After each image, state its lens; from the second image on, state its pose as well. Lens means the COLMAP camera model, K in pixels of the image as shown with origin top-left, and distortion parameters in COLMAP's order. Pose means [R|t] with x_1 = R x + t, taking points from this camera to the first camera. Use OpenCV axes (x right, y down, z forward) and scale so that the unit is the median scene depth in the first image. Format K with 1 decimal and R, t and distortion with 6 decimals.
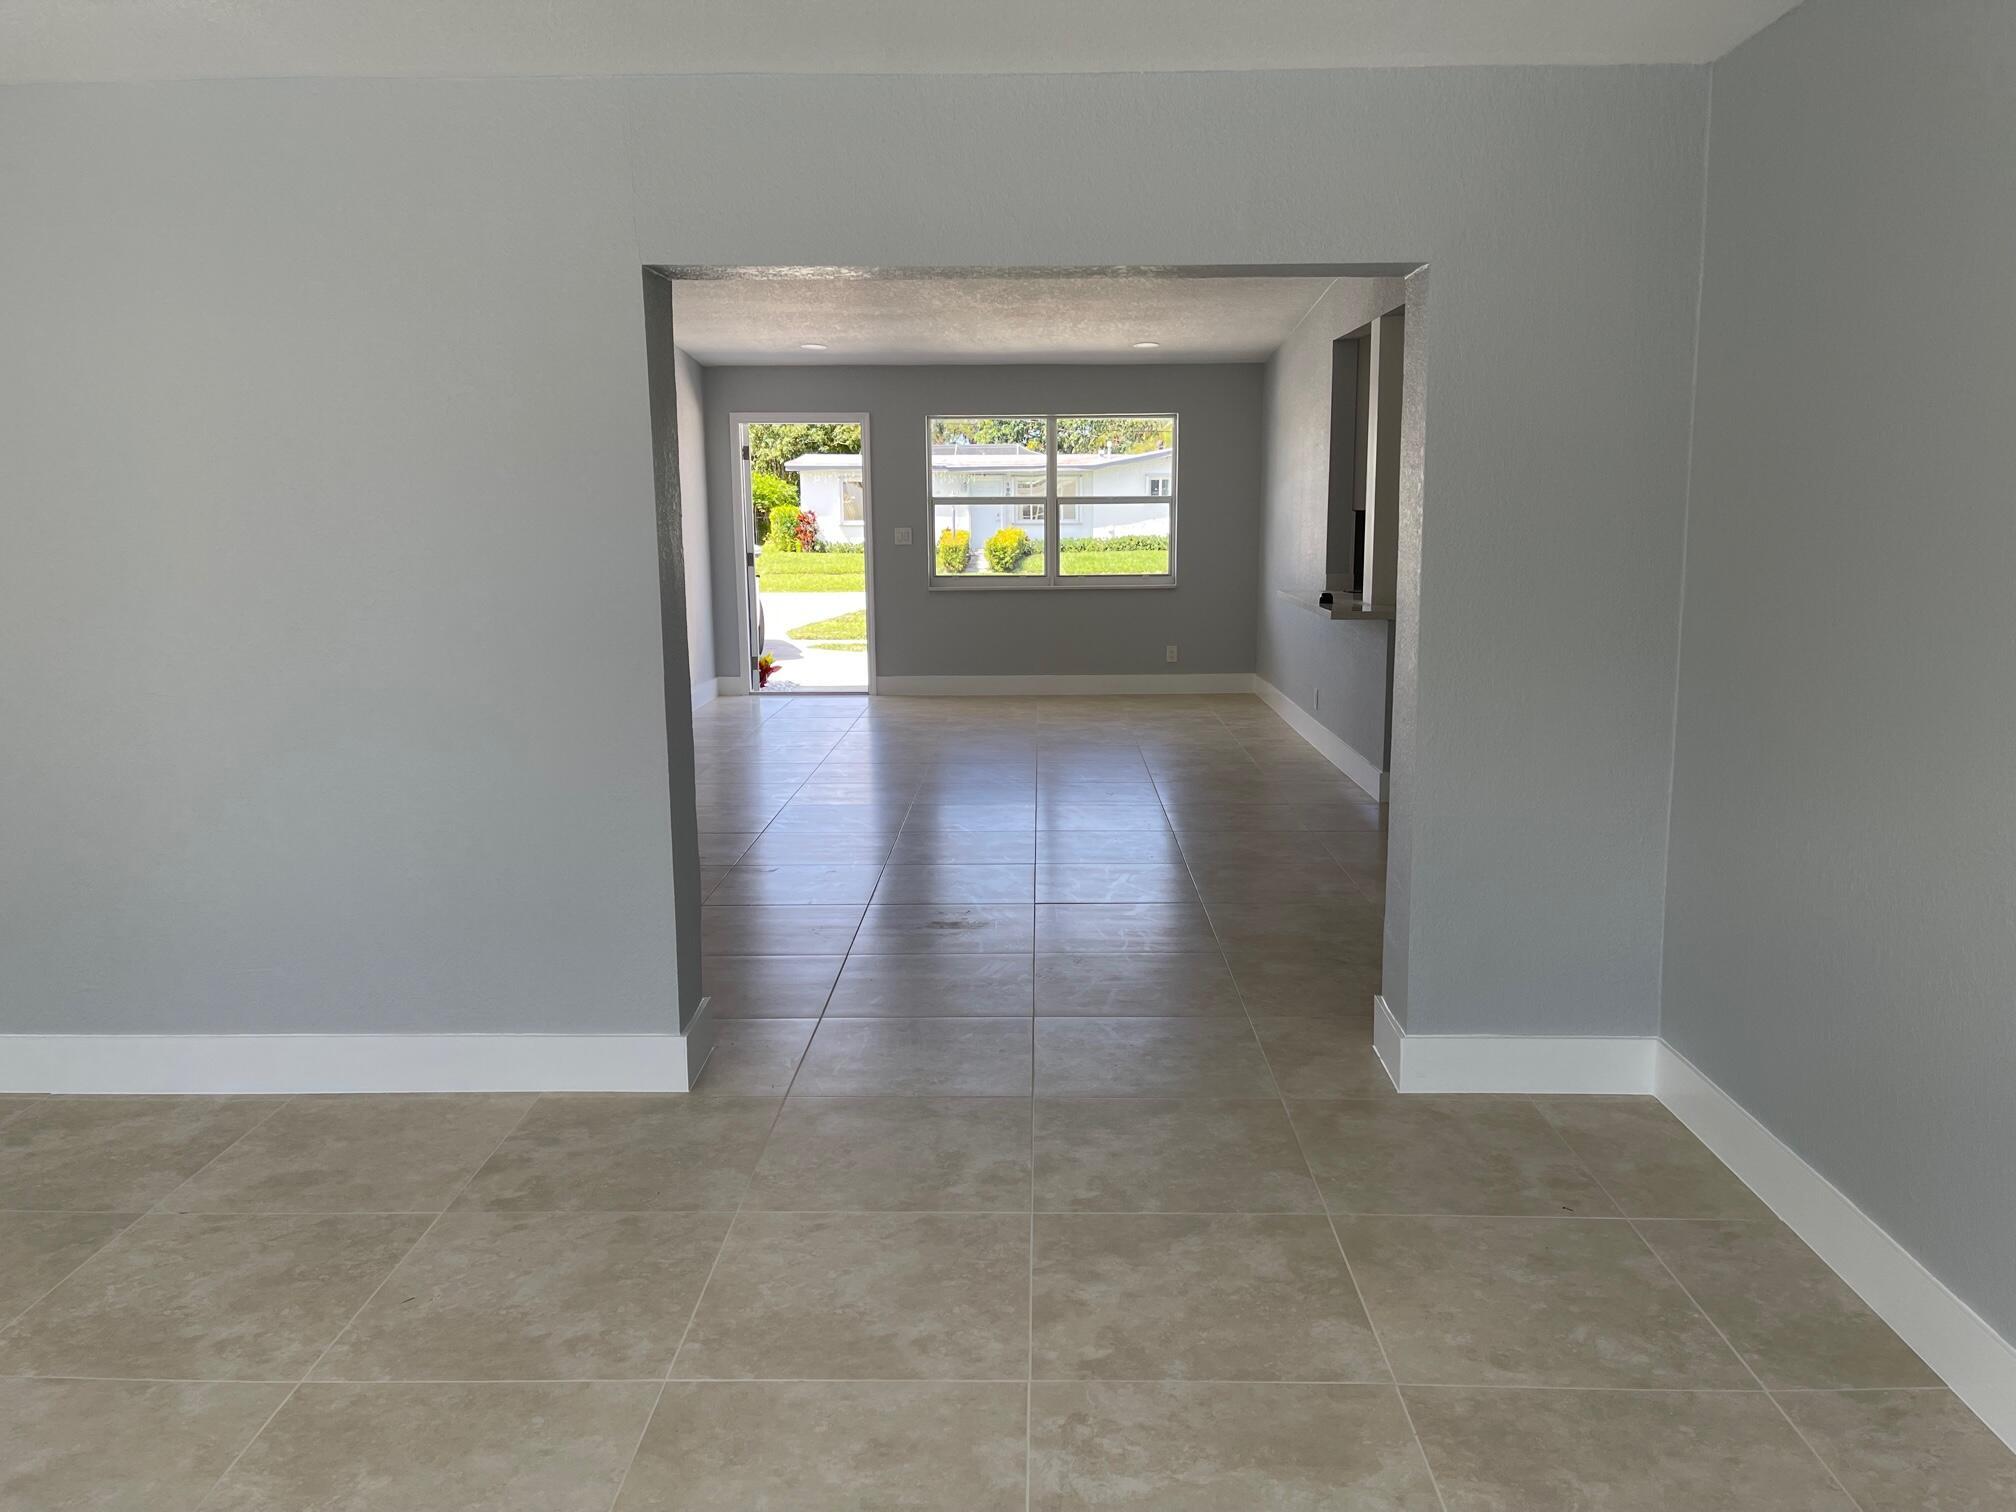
lens RADIAL K [[1514.4, 0, 1015.5], [0, 1514.4, 765.1], [0, 0, 1]] dist [0.014071, -0.015833]
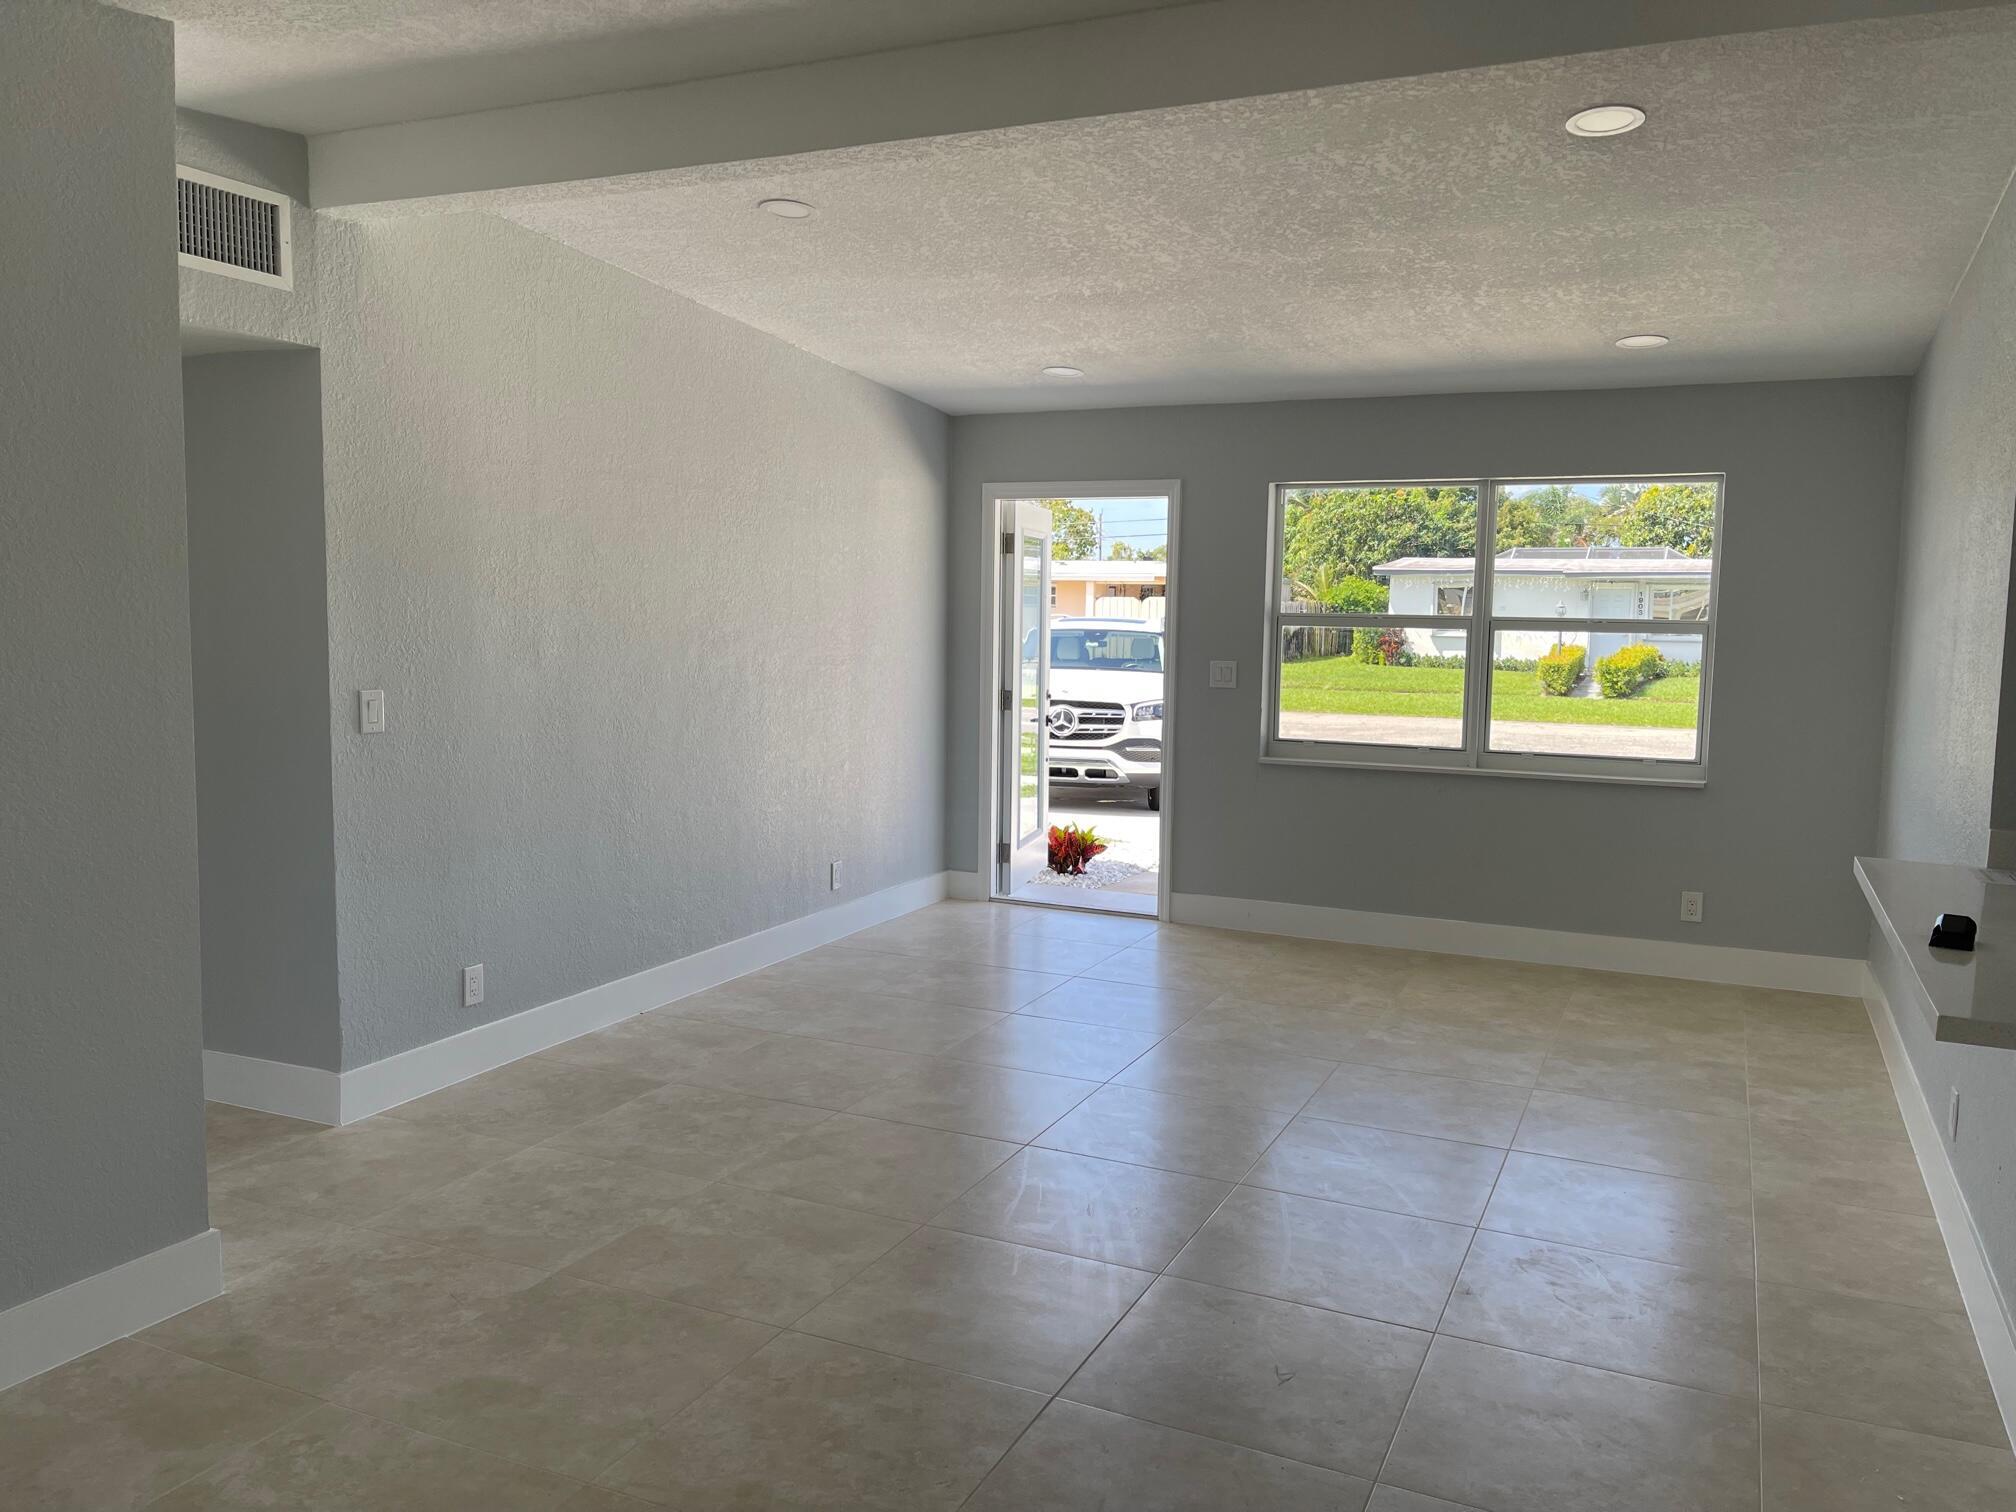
lens RADIAL K [[1514.4, 0, 990.1], [0, 1514.4, 742.1], [0, 0, 1]] dist [0.014071, -0.015833]
pose [[0.905449, 0.058990, -0.420337, 0.093376], [-0.093080, 0.993786, -0.061036, -0.070154], [0.414124, 0.094390, 0.905313, 0.366535]]
